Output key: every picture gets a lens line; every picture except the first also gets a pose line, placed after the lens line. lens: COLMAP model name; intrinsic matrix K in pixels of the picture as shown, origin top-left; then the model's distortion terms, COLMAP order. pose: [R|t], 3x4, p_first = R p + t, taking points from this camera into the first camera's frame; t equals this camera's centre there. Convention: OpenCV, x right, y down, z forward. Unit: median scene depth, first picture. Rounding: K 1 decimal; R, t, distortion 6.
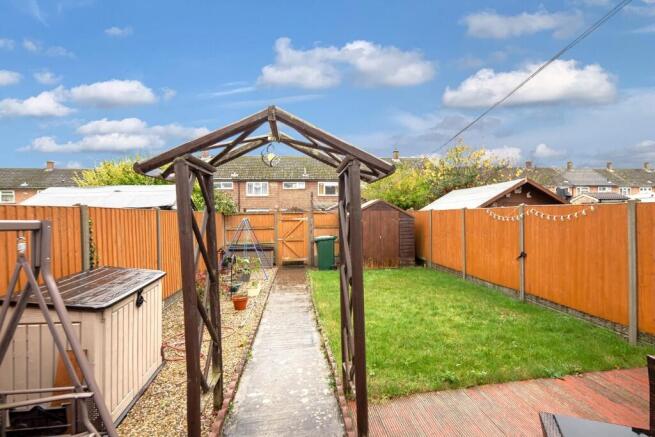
lens RADIAL K [[318.3, 0, 339.7], [0, 318.3, 209.3], [0, 0, 1]] dist [-0.000399, 0.000165]
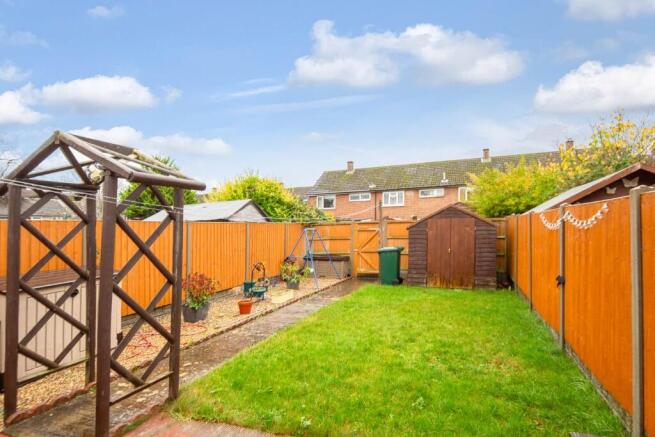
lens RADIAL K [[329.0, 0, 327.5], [0, 329.0, 218.5], [0, 0, 1]] dist [-0.000317, -0.000160]
pose [[0.874351, -0.022859, -0.484755, 0.256013], [0.021295, 0.999735, -0.008734, 0.005568], [0.484826, -0.002686, 0.874606, 0.090476]]
